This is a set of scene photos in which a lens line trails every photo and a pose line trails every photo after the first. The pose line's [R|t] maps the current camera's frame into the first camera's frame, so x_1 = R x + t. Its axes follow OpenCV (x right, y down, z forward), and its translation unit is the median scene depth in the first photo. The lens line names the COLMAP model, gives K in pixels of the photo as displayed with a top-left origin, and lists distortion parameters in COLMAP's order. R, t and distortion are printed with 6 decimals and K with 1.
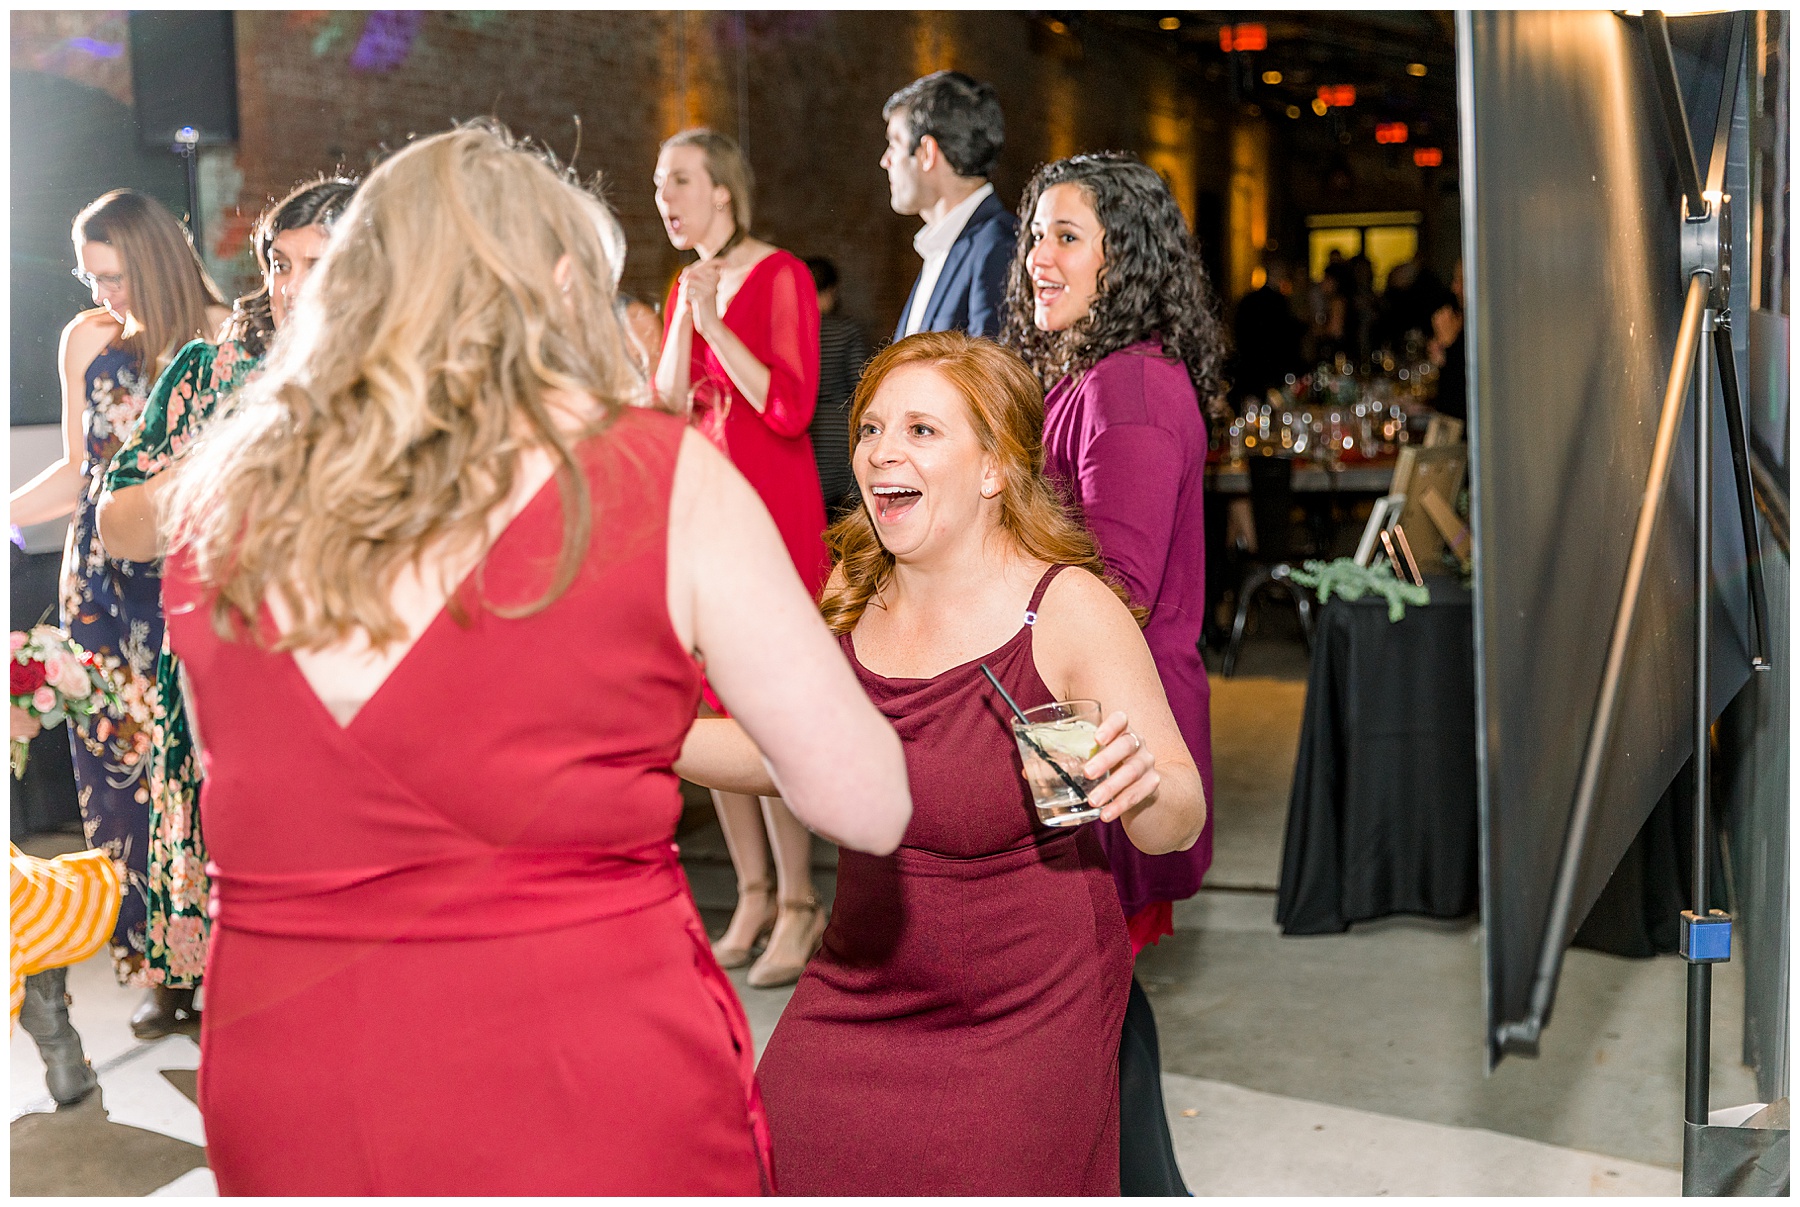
lens RADIAL K [[2389.5, 0, 843.0], [0, 2389.5, 605.1], [0, 0, 1]] dist [0.027065, 0.016624]
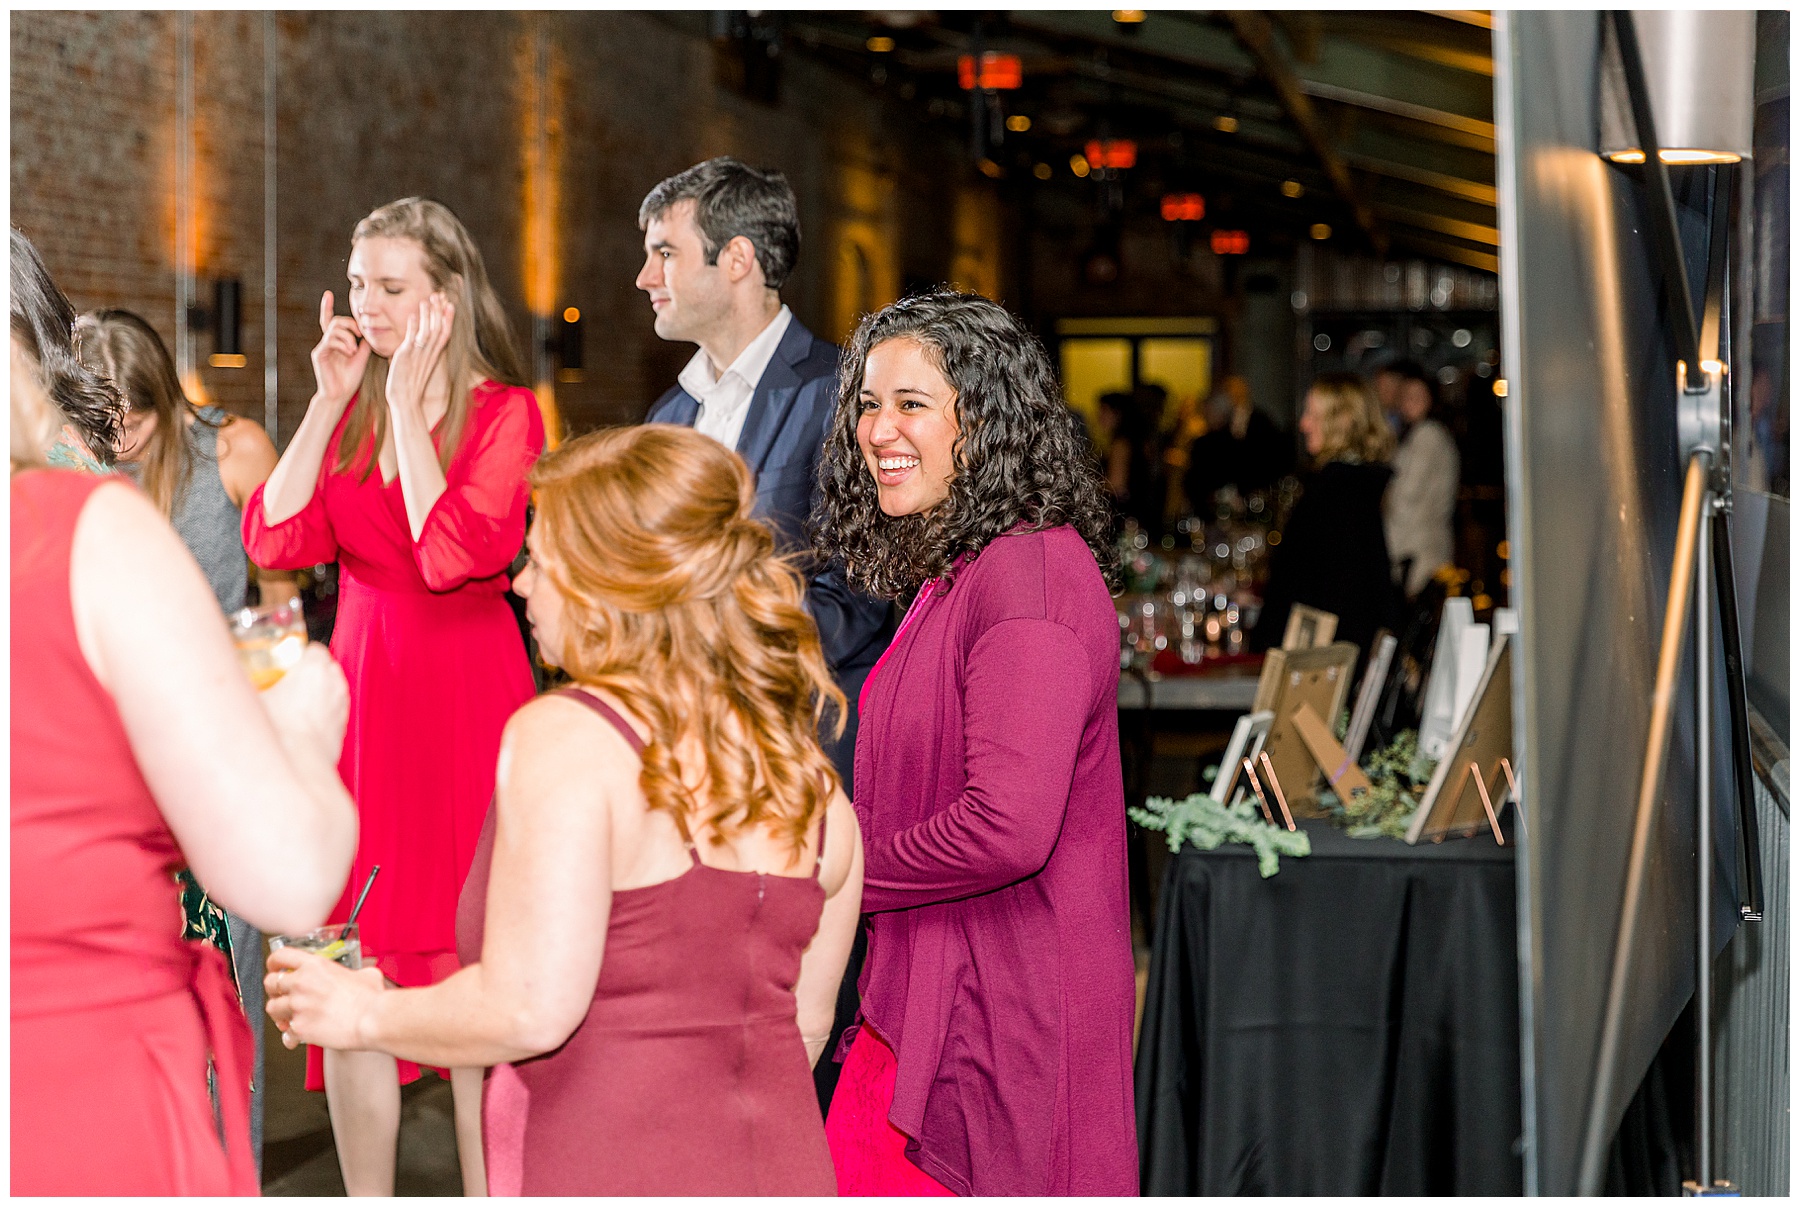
lens RADIAL K [[3607.5, 0, 900.0], [0, 3607.5, 603.5], [0, 0, 1]] dist [0.006353, 0.201214]
pose [[0.988316, 0.019644, 0.151149, -0.051908], [-0.007874, 0.996917, -0.078073, 0.009301], [-0.152216, 0.075970, 0.985423, -0.101789]]
